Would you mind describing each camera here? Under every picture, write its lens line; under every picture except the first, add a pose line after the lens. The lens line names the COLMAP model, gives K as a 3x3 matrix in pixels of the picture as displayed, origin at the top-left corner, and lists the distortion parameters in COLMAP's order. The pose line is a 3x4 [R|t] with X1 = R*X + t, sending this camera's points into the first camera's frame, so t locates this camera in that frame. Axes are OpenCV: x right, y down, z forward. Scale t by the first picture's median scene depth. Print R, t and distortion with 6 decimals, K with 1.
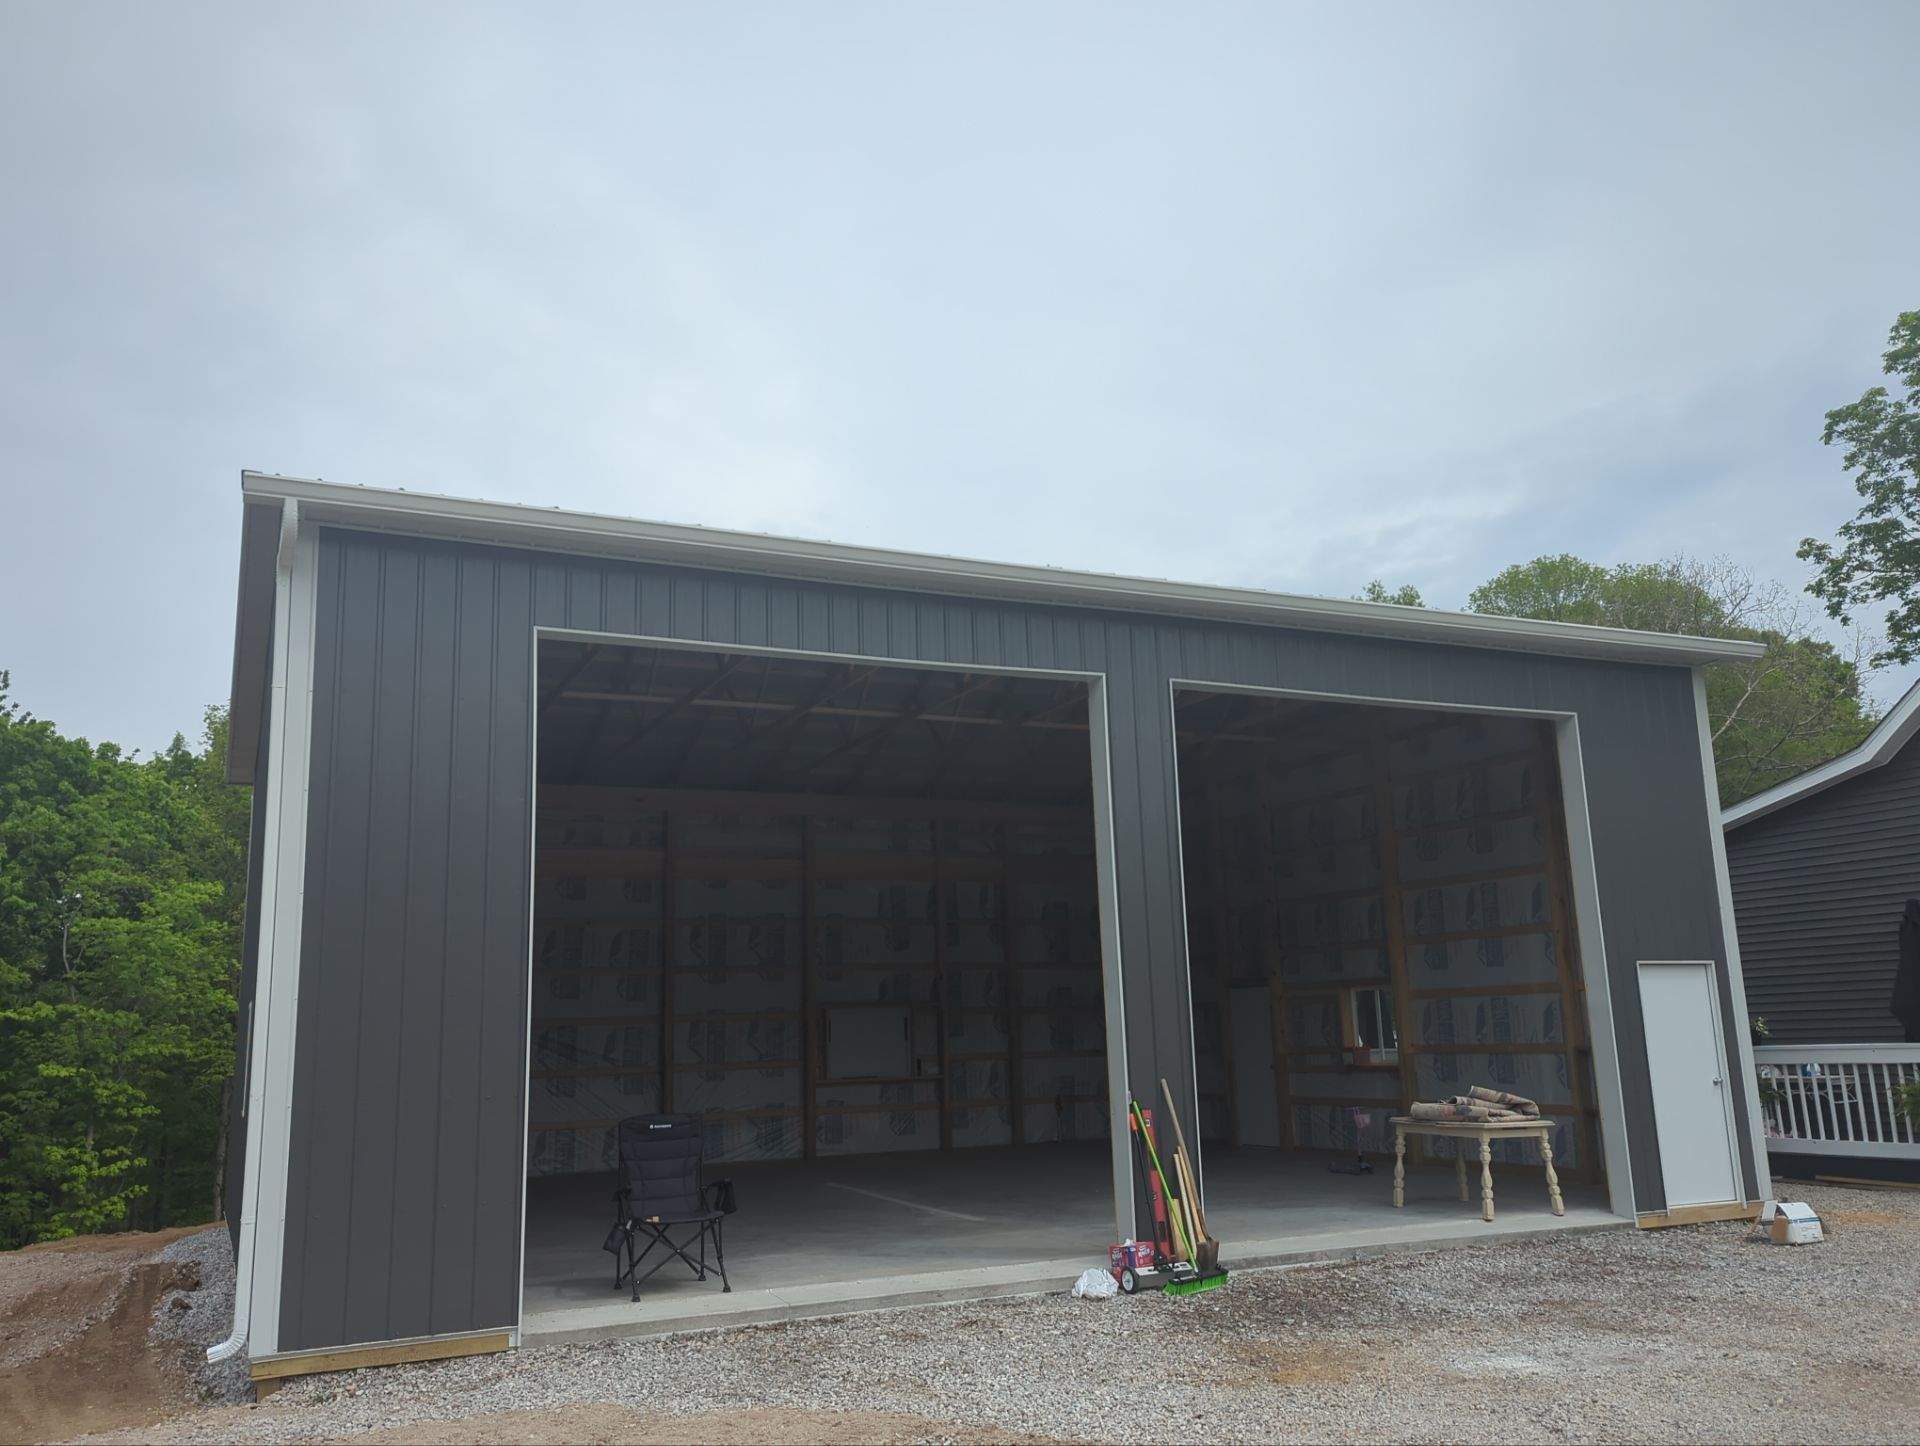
lens RADIAL K [[1415.9, 0, 955.1], [0, 1415.9, 746.1], [0, 0, 1]] dist [0.044497, -0.005190]
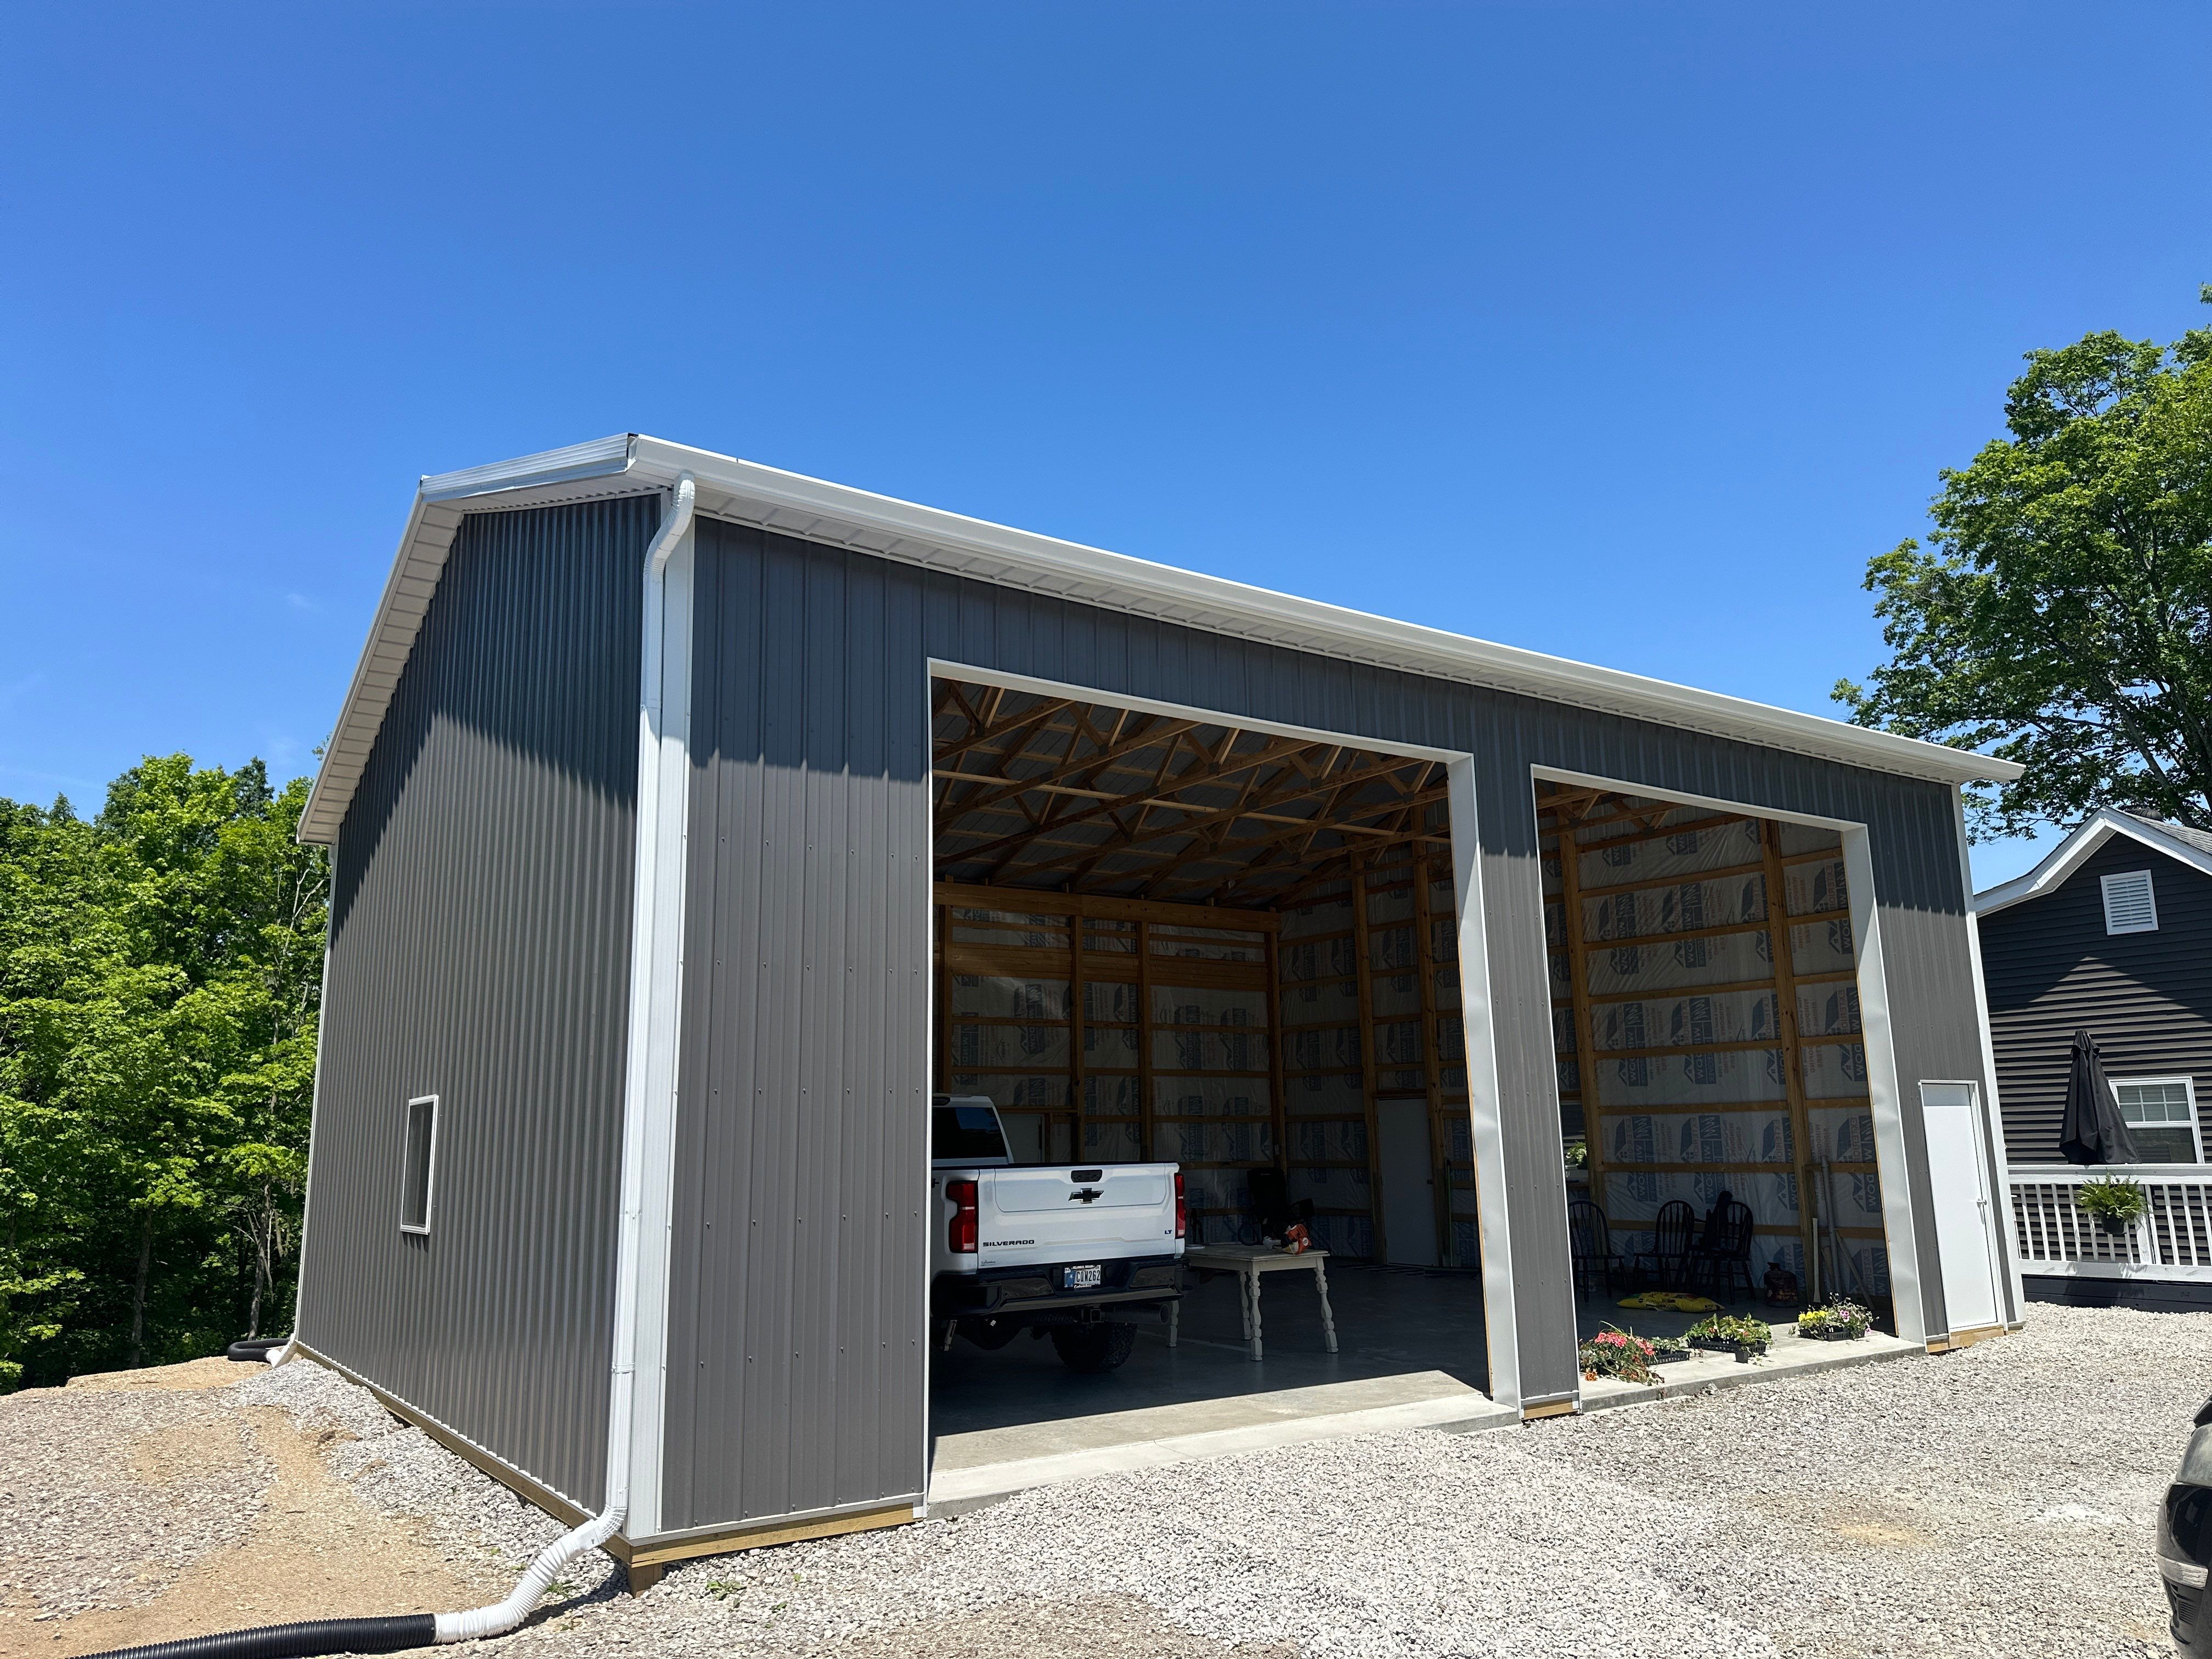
lens RADIAL K [[1431.5, 0, 1106.0], [0, 1431.5, 829.5], [0, 0, 1]] dist [0.004464, 0.004351]
pose [[0.988155, 0.046027, 0.146392, -0.189252], [-0.043549, 0.998849, -0.020084, 0.018755], [-0.147148, 0.013471, 0.989023, 0.088351]]
